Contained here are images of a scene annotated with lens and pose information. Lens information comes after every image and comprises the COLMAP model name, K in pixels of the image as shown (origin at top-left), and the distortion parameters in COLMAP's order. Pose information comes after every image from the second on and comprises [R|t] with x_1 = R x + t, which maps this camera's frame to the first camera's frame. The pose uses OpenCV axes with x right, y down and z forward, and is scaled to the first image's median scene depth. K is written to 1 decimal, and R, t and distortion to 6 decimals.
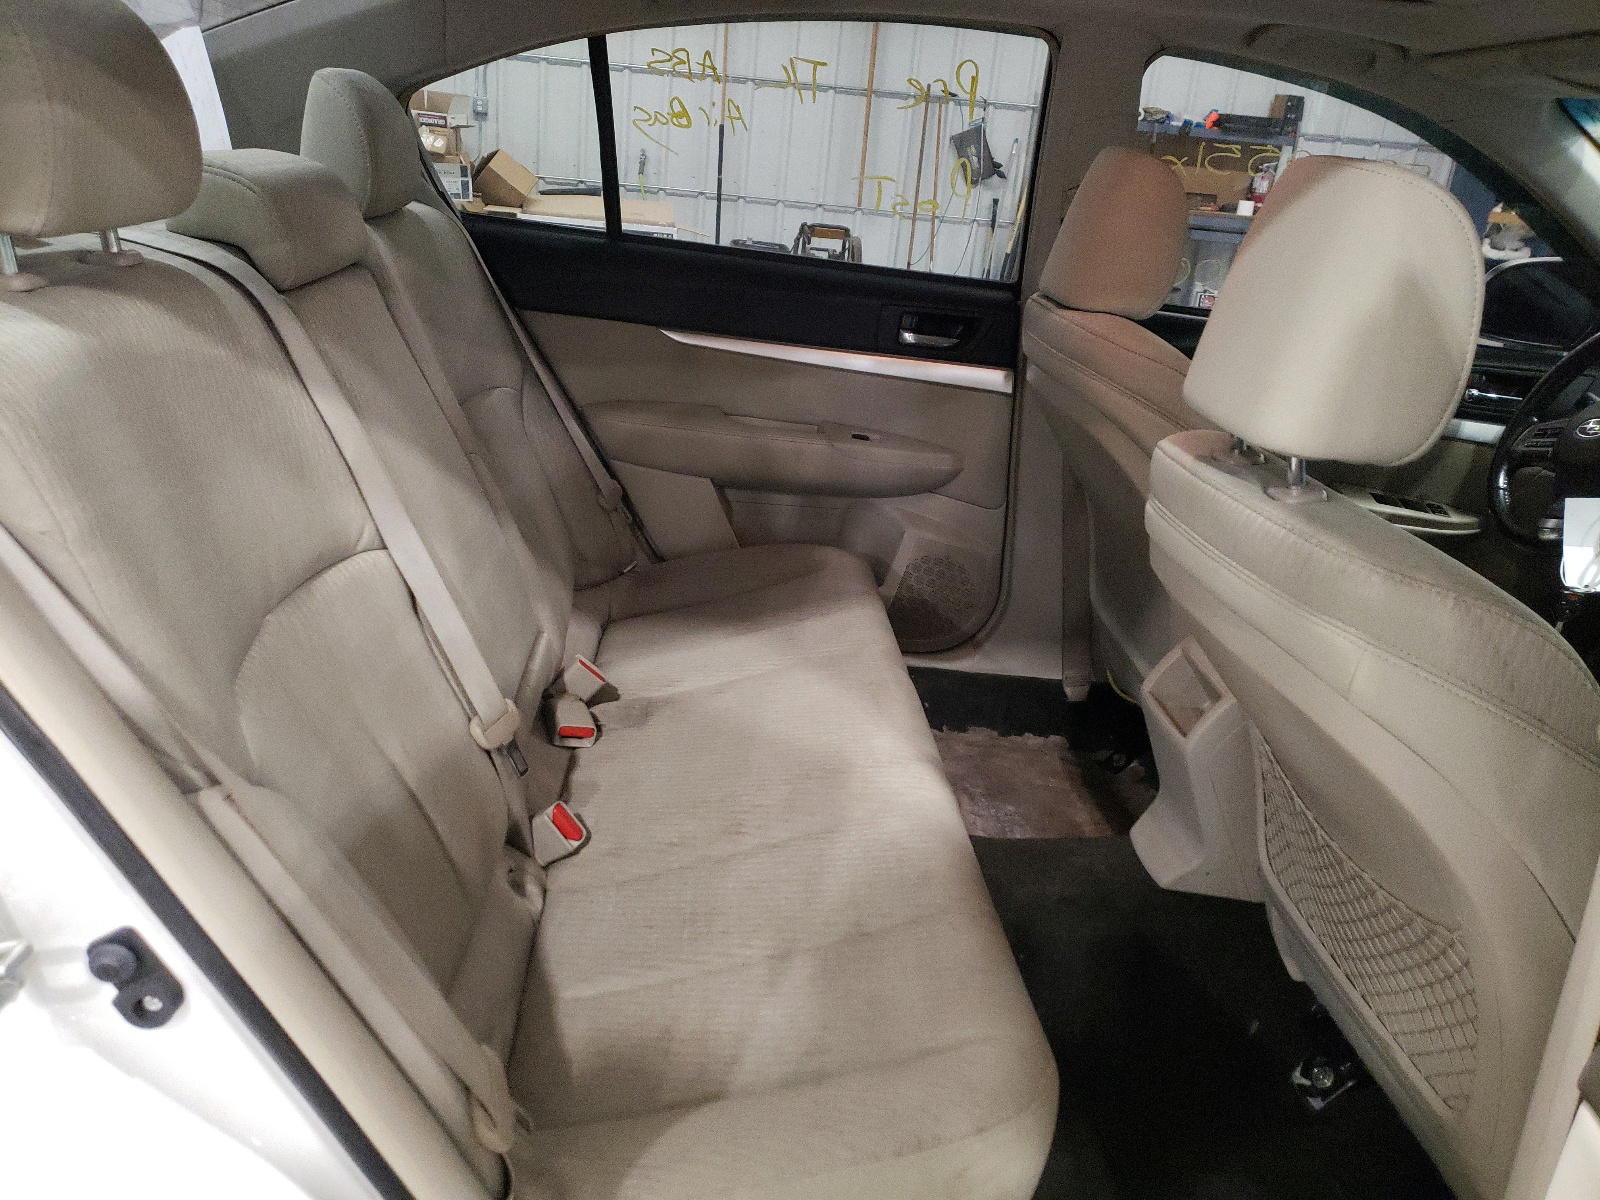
lens RADIAL K [[1213.6, 0, 800.0], [0, 1213.6, 600.0], [0, 0, 1]] dist [0.091969, -0.108628]
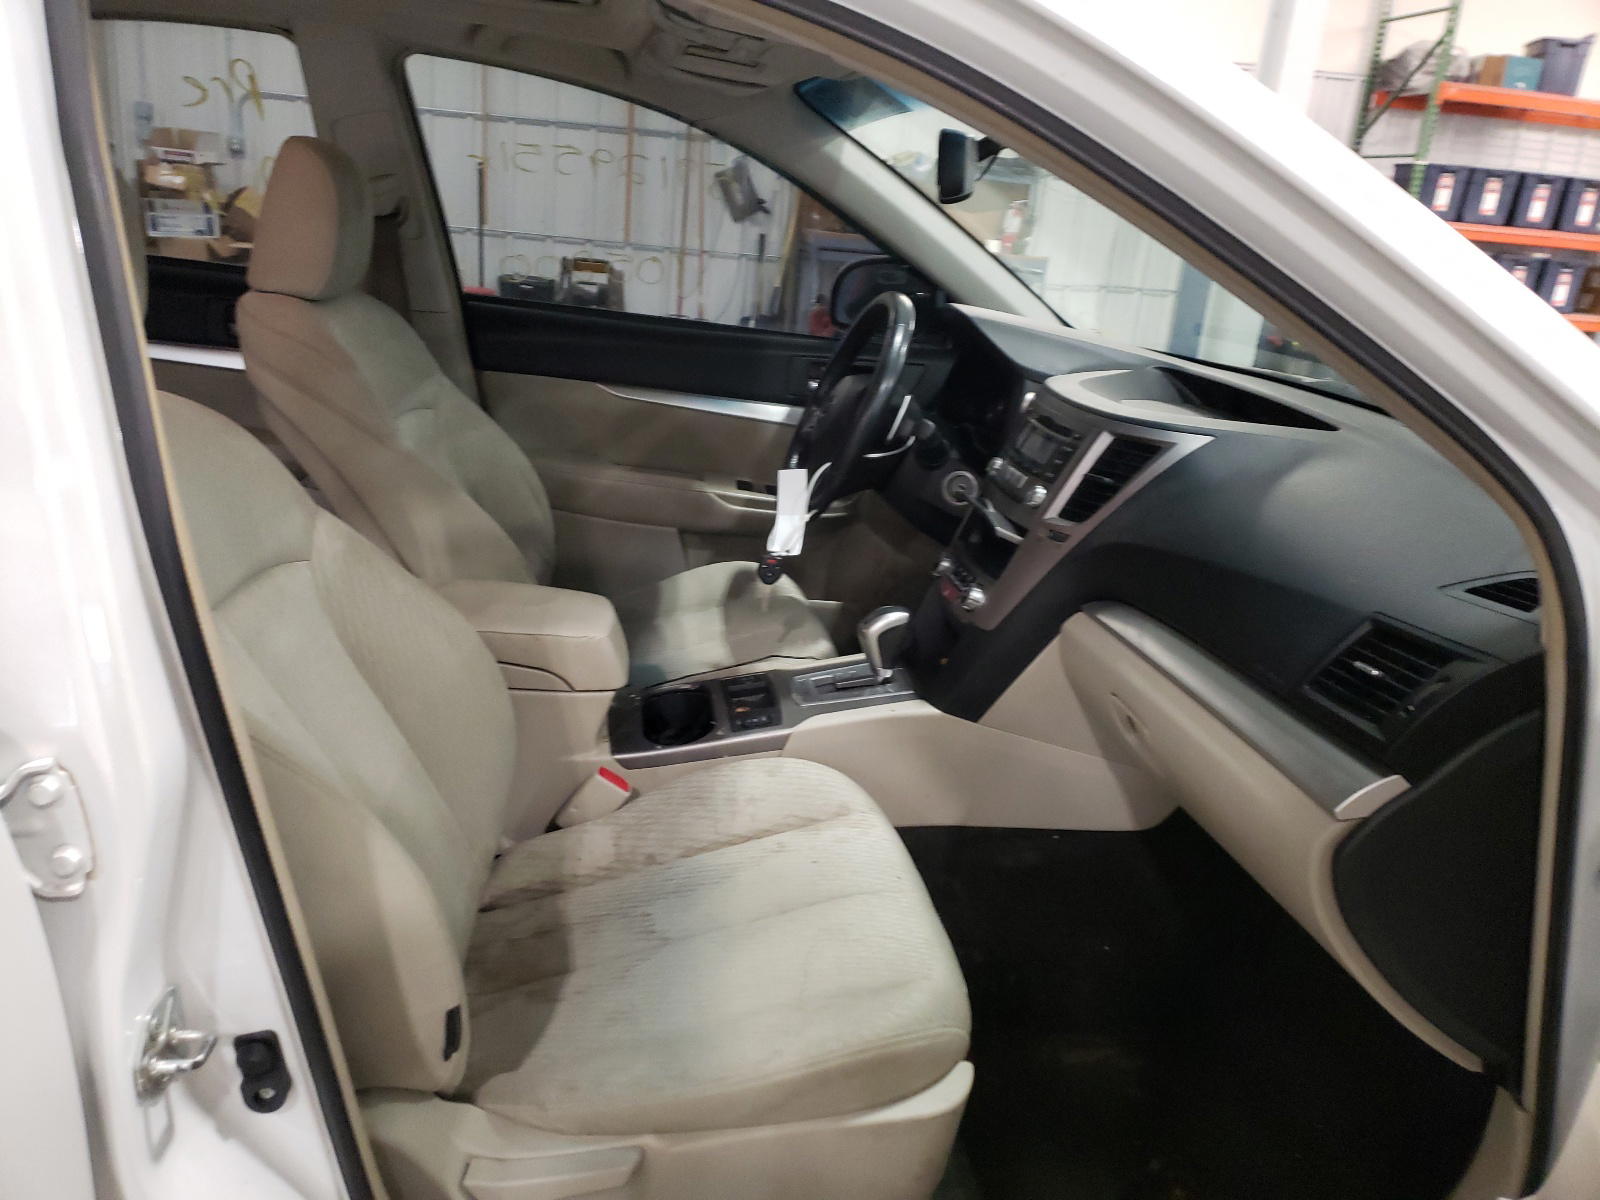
lens RADIAL K [[1213.6, 0, 800.0], [0, 1213.6, 600.0], [0, 0, 1]] dist [0.091969, -0.108628]
pose [[0.996105, -0.033806, 0.081442, 0.100170], [0.036506, 0.998825, -0.031883, 0.011708], [-0.080269, 0.034732, 0.996168, -0.008347]]
